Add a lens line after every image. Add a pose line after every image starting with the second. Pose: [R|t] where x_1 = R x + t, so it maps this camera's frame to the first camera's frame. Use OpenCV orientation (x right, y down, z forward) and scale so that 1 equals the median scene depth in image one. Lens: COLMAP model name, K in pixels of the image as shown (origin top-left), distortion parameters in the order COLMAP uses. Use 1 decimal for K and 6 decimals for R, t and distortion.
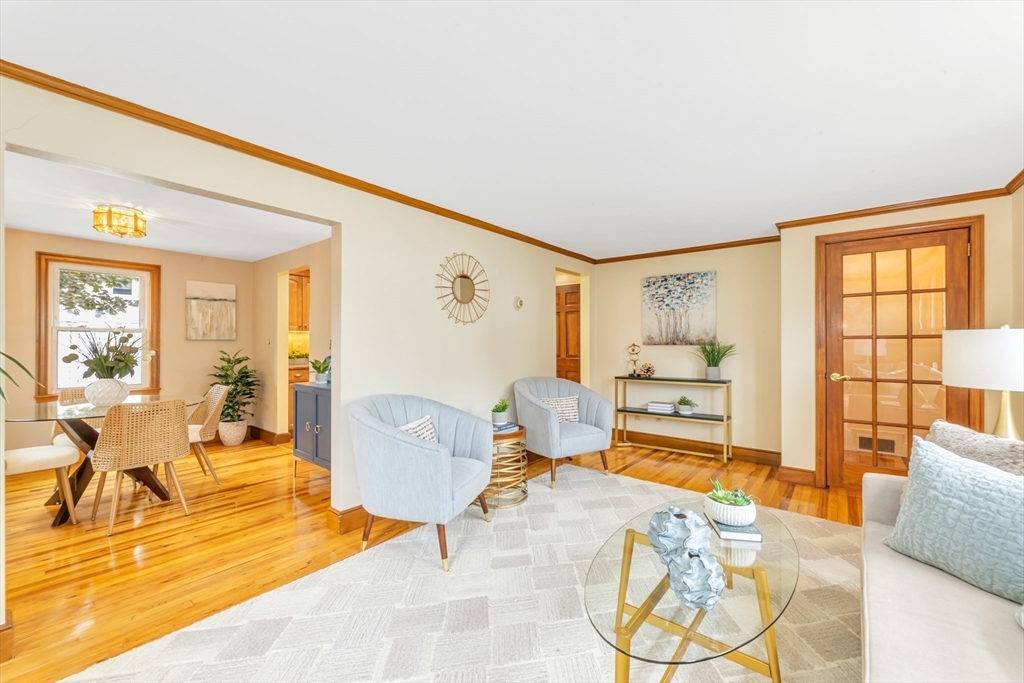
lens RADIAL K [[409.2, 0, 513.6], [0, 409.2, 341.1], [0, 0, 1]] dist [0.001089, -0.000002]
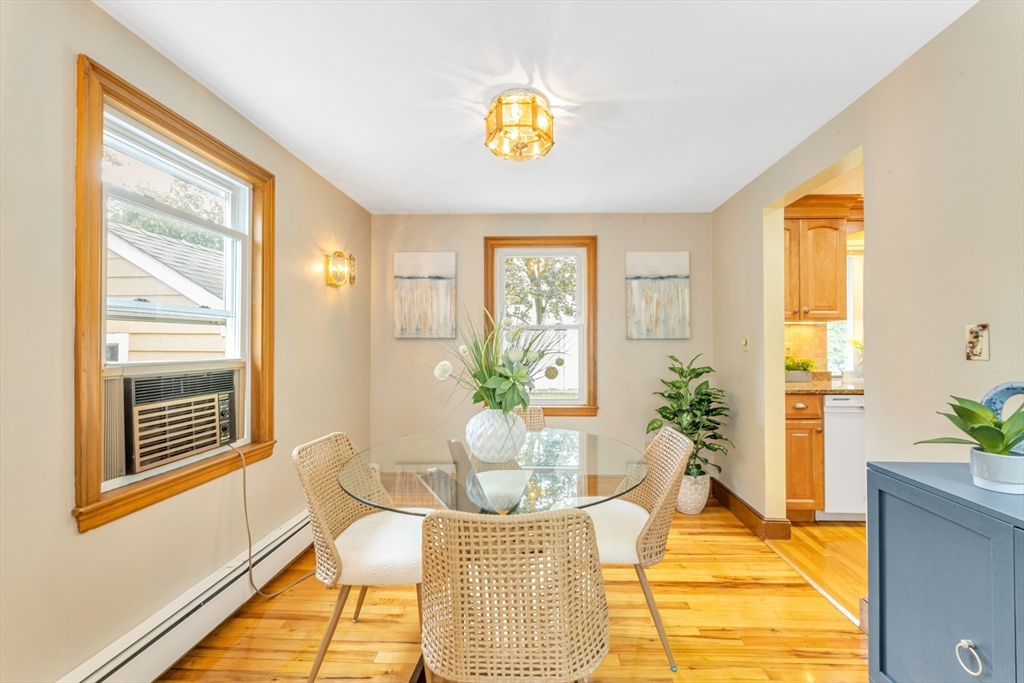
lens RADIAL K [[434.4, 0, 518.8], [0, 434.4, 342.5], [0, 0, 1]] dist [-0.002473, -0.000031]
pose [[0.585775, -0.006831, -0.810445, -0.308561], [0.006661, 0.999971, -0.003614, 0.004016], [0.810446, -0.003281, 0.585804, 0.417769]]
